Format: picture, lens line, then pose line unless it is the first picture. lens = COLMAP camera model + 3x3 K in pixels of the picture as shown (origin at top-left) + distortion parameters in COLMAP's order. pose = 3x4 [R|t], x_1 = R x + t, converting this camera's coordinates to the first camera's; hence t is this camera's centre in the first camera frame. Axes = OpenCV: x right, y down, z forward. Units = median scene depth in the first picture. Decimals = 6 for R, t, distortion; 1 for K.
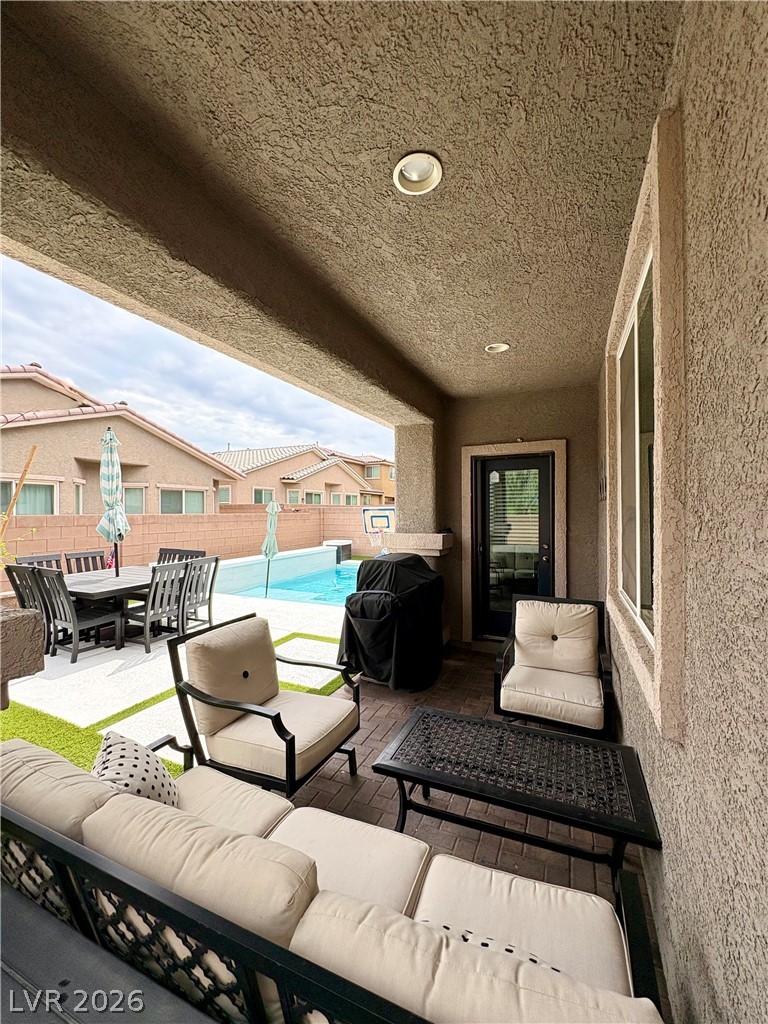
lens RADIAL K [[407.7, 0, 385.1], [0, 407.7, 511.4], [0, 0, 1]] dist [0.000978, 0.000173]
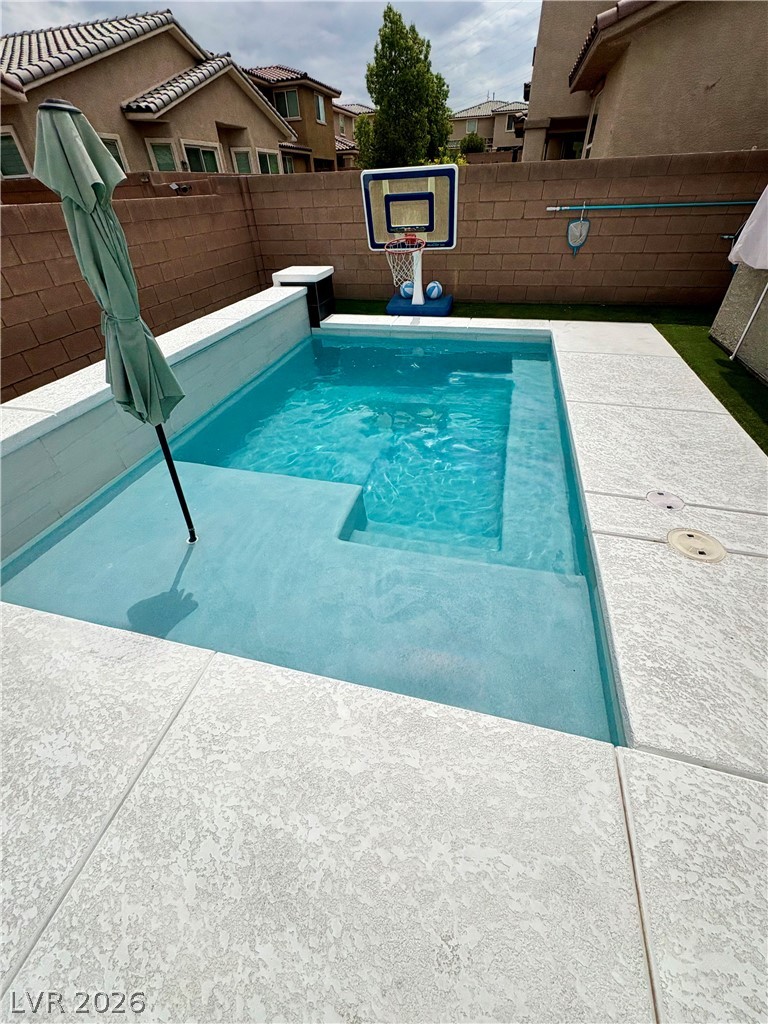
lens RADIAL K [[407.7, 0, 385.9], [0, 407.7, 510.7], [0, 0, 1]] dist [0.000978, 0.000173]
pose [[0.984417, -0.133953, 0.113926, -0.120954], [0.034338, 0.781826, 0.622551, 0.002875], [-0.172463, -0.608938, 0.774242, 0.504162]]
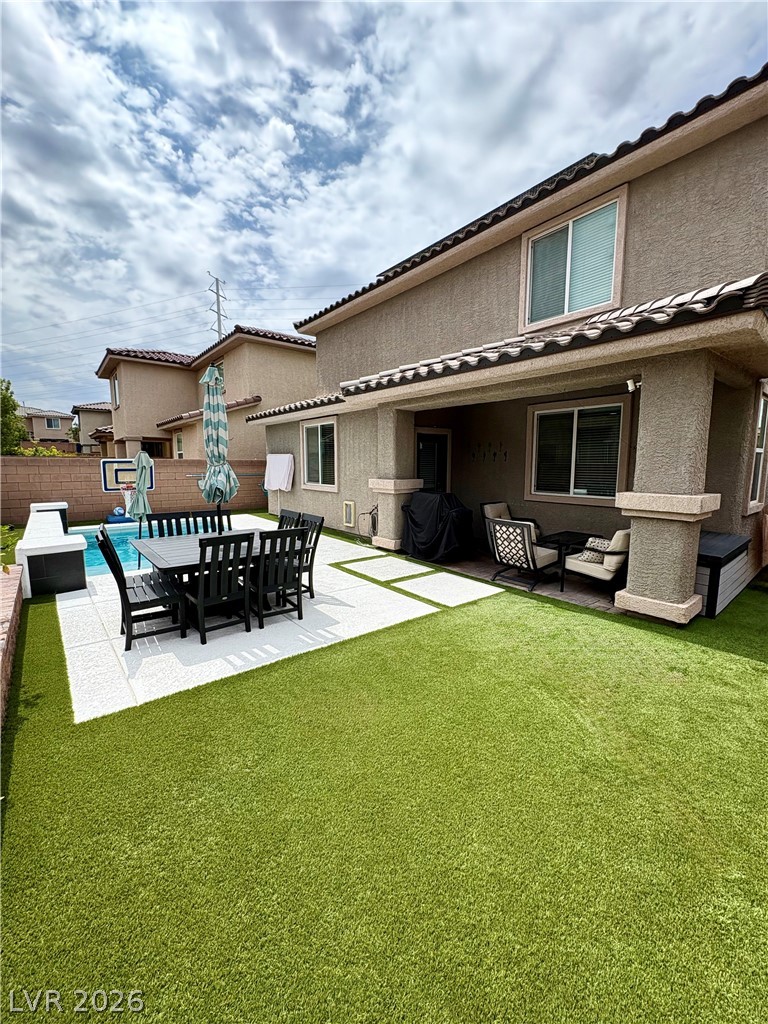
lens RADIAL K [[407.7, 0, 382.9], [0, 407.7, 514.5], [0, 0, 1]] dist [0.000978, 0.000173]
pose [[0.448397, -0.110077, 0.887031, -0.539640], [-0.003886, 0.992138, 0.125085, -0.004059], [-0.893826, -0.059535, 0.444444, 0.135248]]
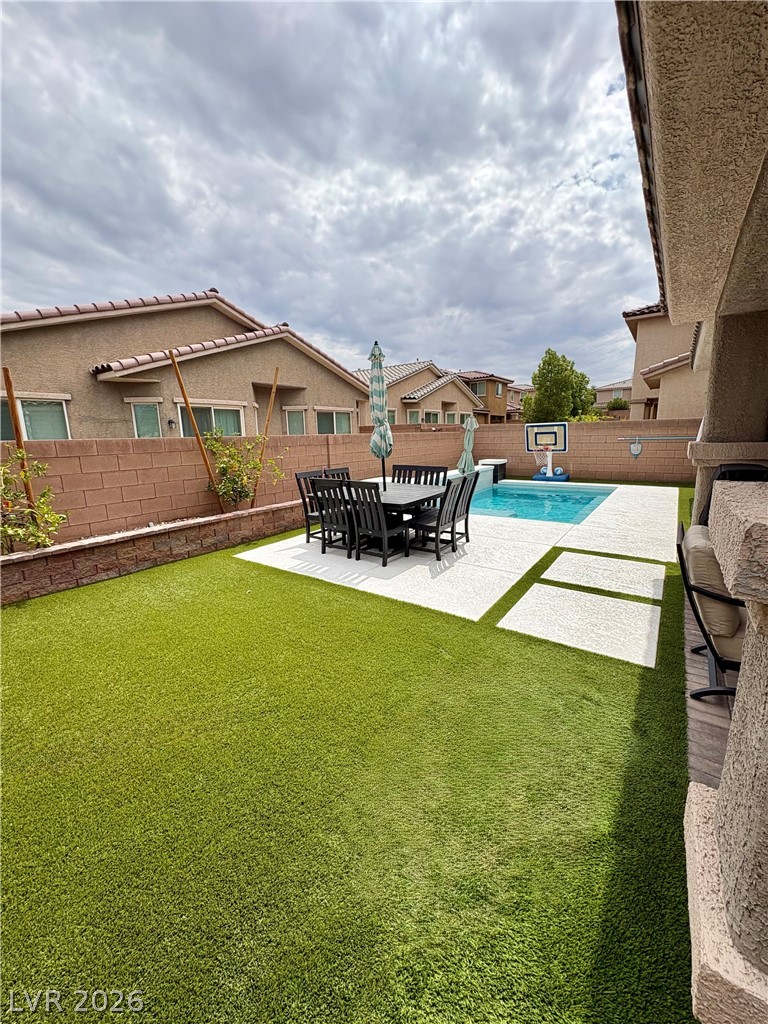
lens RADIAL K [[407.7, 0, 386.6], [0, 407.7, 511.0], [0, 0, 1]] dist [0.000978, 0.000173]
pose [[0.982171, 0.012459, -0.187575, -0.194323], [0.022793, 0.982547, 0.184611, 0.007090], [0.186601, -0.185595, 0.964746, -0.013112]]
